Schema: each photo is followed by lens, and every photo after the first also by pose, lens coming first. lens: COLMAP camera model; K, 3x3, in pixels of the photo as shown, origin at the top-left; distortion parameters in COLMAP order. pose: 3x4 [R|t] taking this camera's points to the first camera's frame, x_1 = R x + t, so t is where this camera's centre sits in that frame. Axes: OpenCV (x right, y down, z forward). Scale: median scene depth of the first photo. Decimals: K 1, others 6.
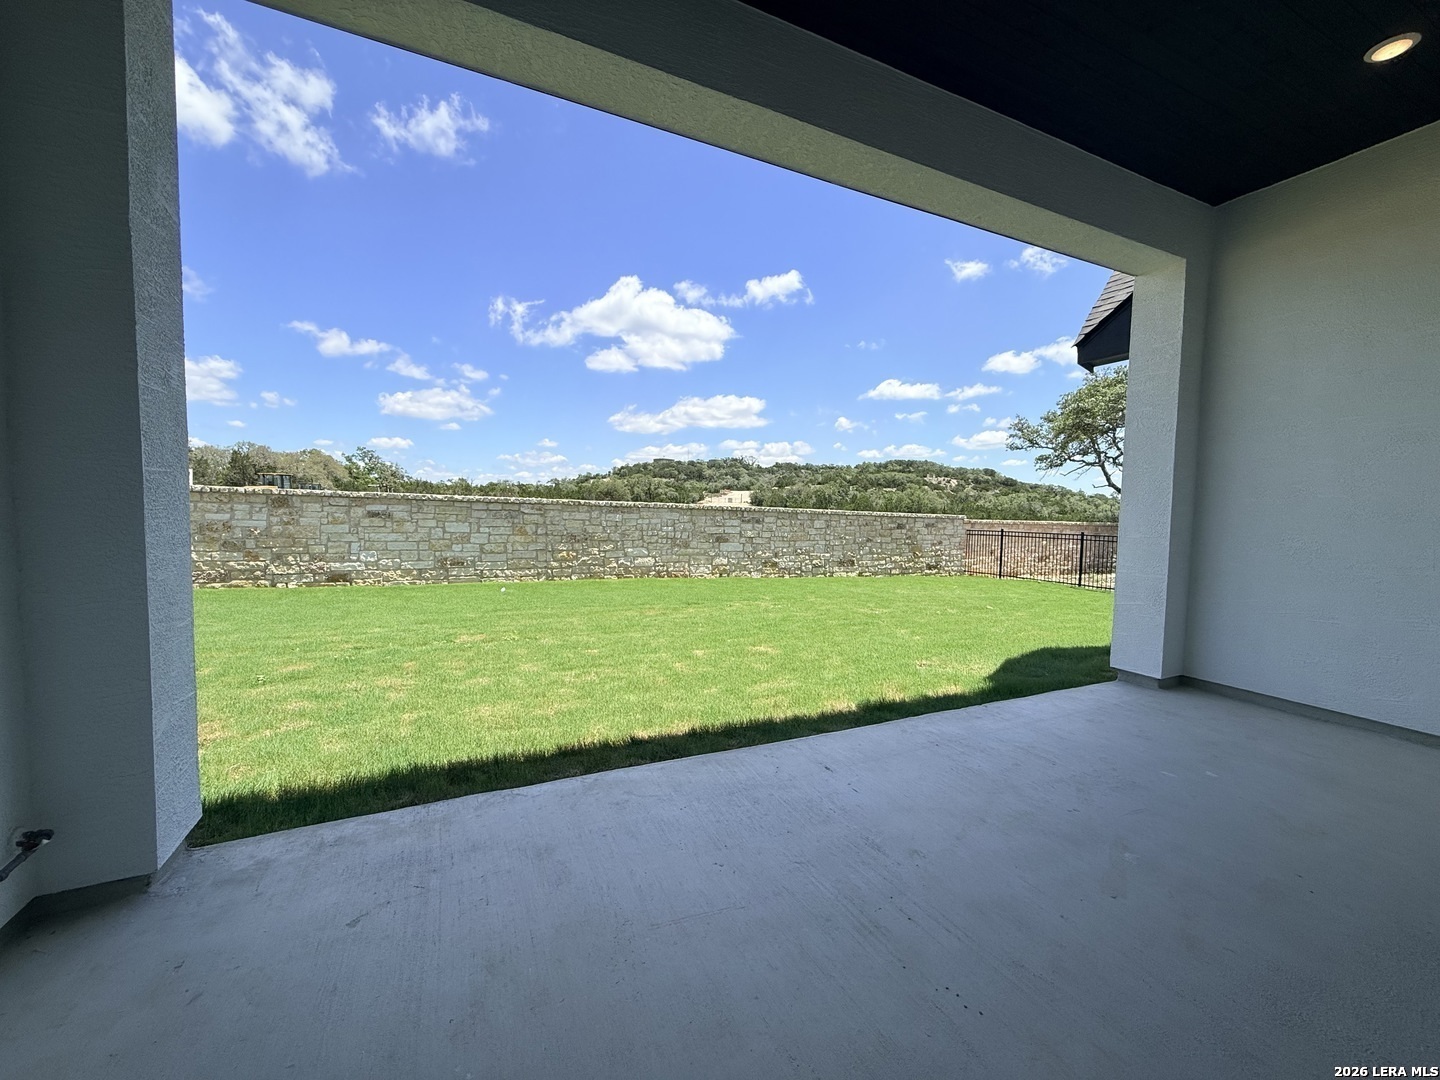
lens RADIAL K [[573.8, 0, 725.5], [0, 573.8, 533.4], [0, 0, 1]] dist [0.004027, 0.000305]
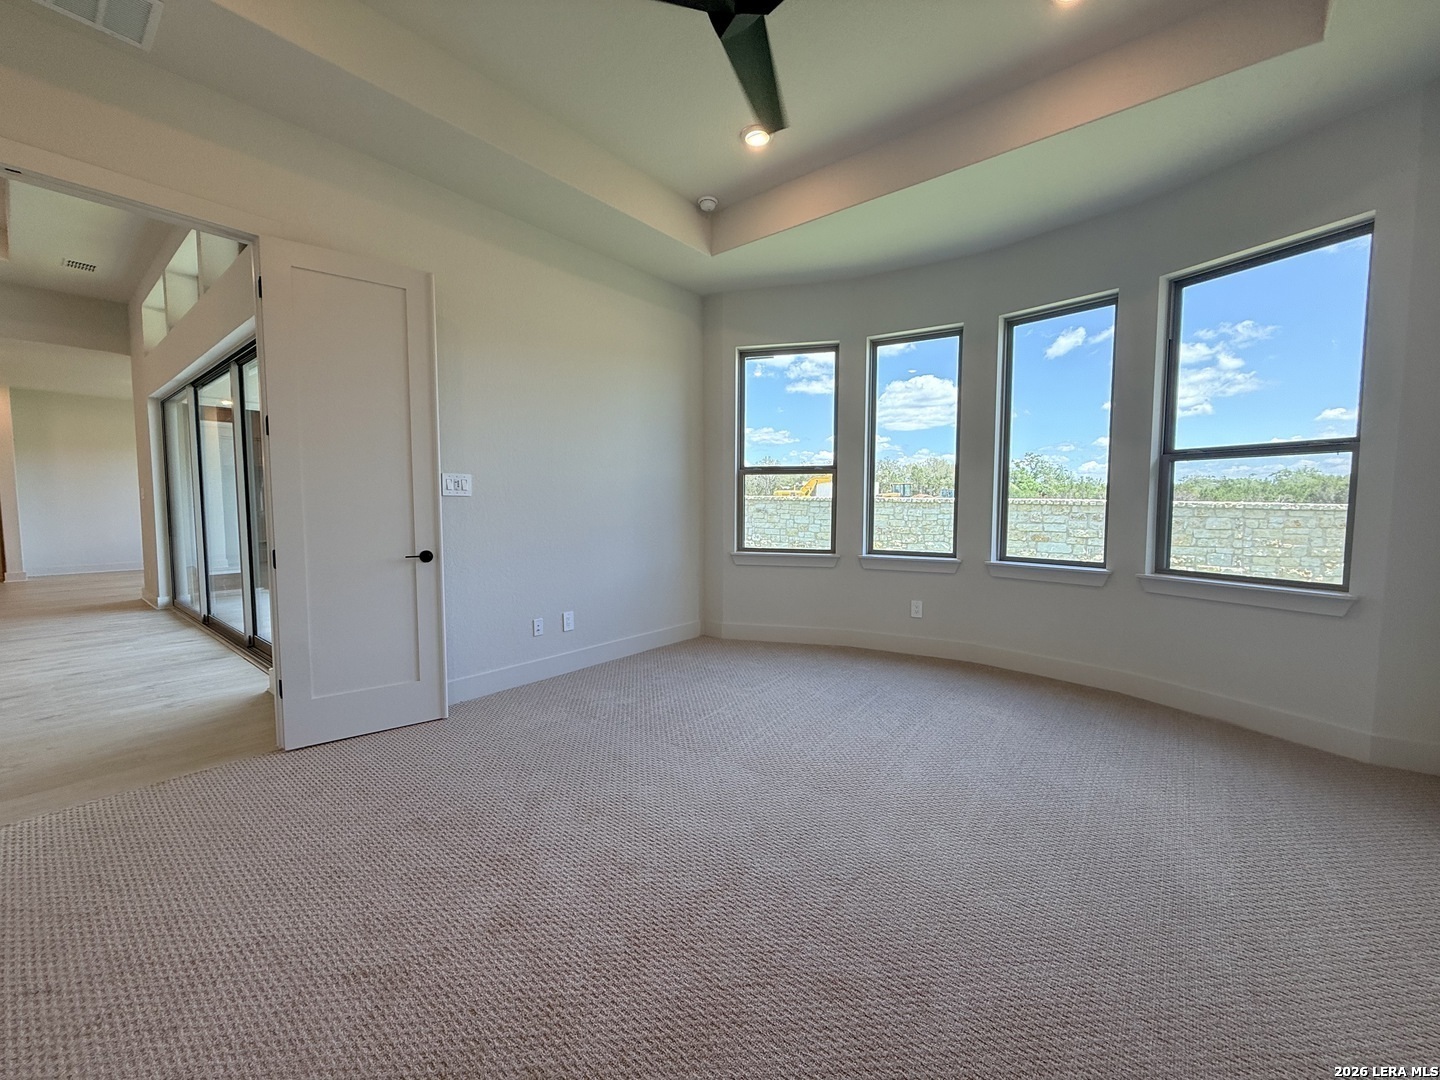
lens RADIAL K [[573.8, 0, 712.0], [0, 573.8, 540.0], [0, 0, 1]] dist [0.004027, 0.000305]
pose [[0.437742, 0.040265, -0.898199, 0.557651], [-0.035324, 0.998996, 0.027568, 0.006627], [0.898406, 0.019660, 0.438725, 0.173927]]
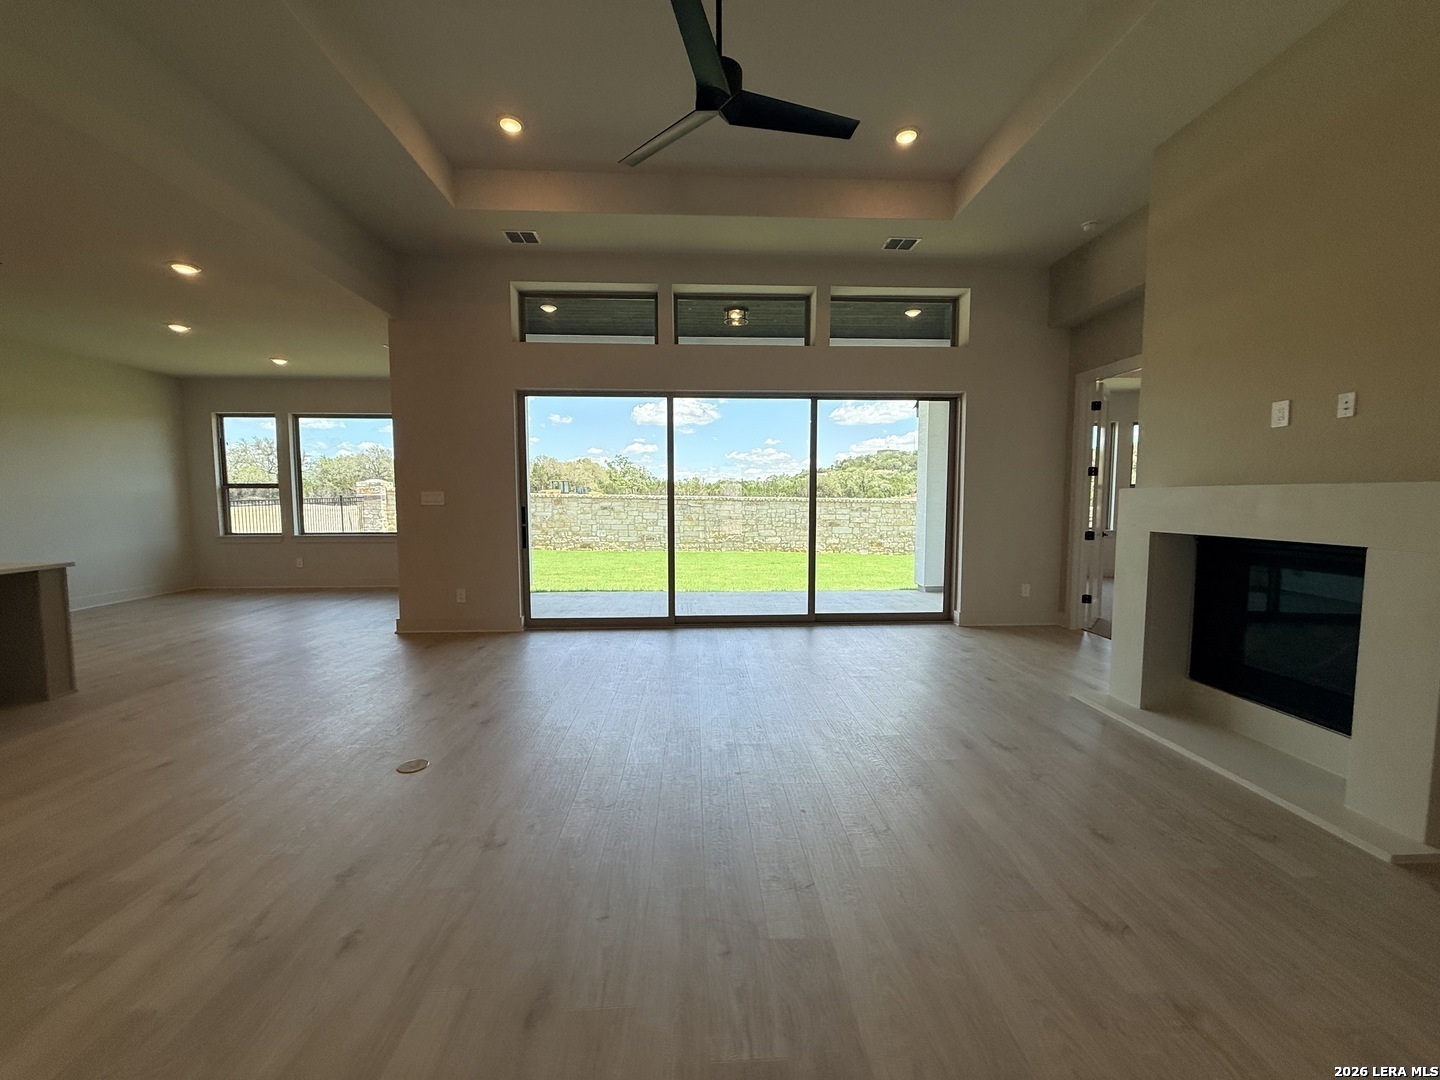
lens RADIAL K [[573.8, 0, 718.8], [0, 573.8, 540.6], [0, 0, 1]] dist [0.004027, 0.000305]
pose [[0.922276, 0.009176, -0.386422, 0.257430], [-0.000074, 0.999722, 0.023563, 0.016951], [0.386531, -0.021703, 0.922021, -0.307595]]
